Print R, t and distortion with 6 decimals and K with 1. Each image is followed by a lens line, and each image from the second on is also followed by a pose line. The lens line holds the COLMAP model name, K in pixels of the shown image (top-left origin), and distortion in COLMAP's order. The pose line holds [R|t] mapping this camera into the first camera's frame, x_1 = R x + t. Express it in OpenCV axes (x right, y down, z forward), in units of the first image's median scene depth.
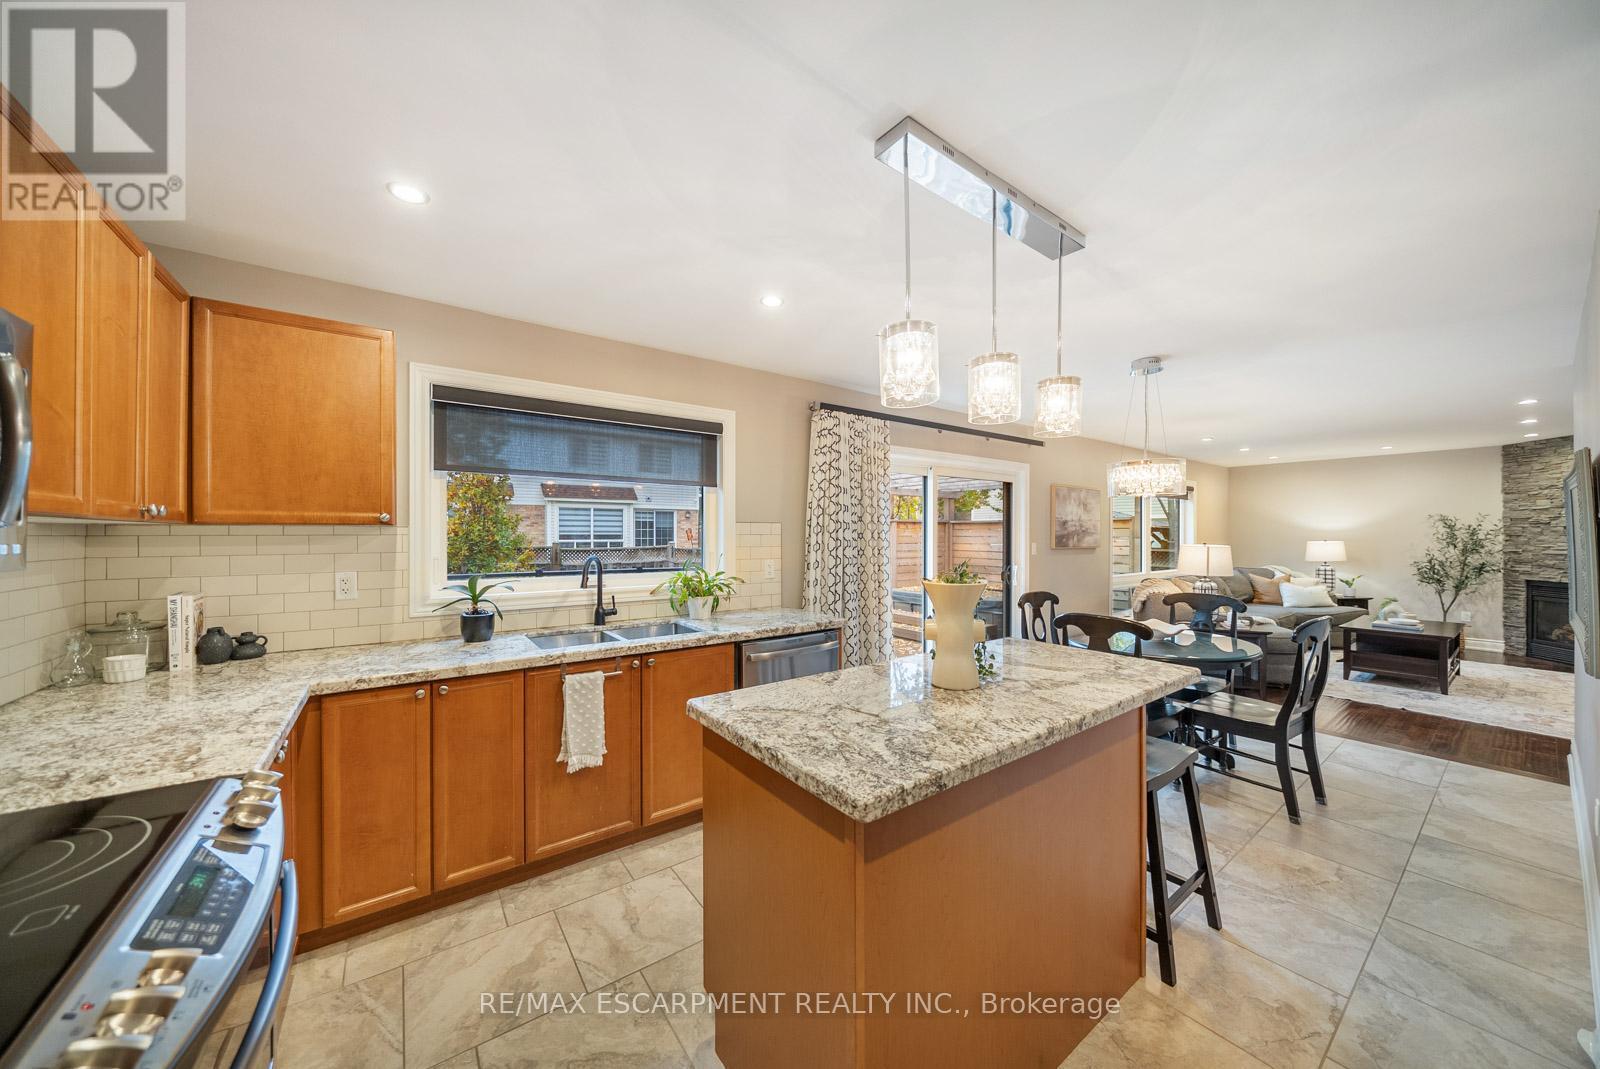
lens RADIAL K [[551.3, 0, 797.9], [0, 551.3, 534.1], [0, 0, 1]] dist [-0.004351, -0.000120]
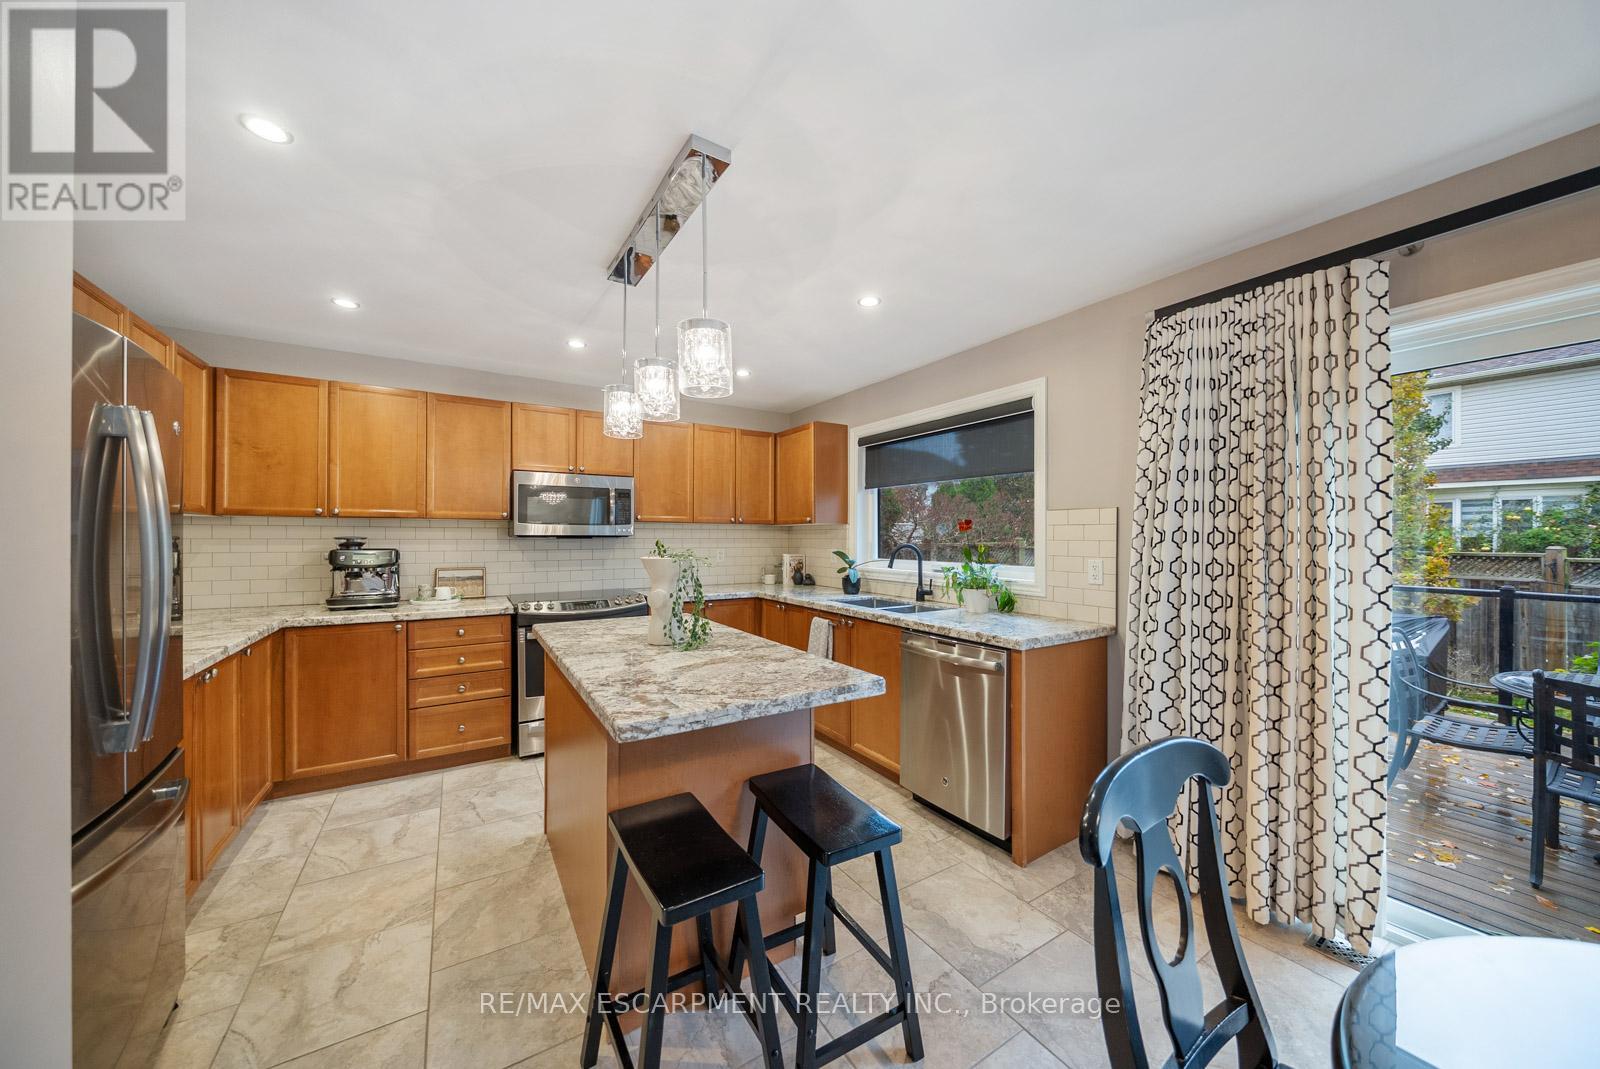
lens RADIAL K [[551.3, 0, 798.4], [0, 551.3, 537.9], [0, 0, 1]] dist [-0.004351, -0.000120]
pose [[-0.065241, 0.002444, -0.997867, 0.448968], [-0.003801, 0.999989, 0.002697, 0.011822], [0.997862, 0.003969, -0.065231, 0.416829]]
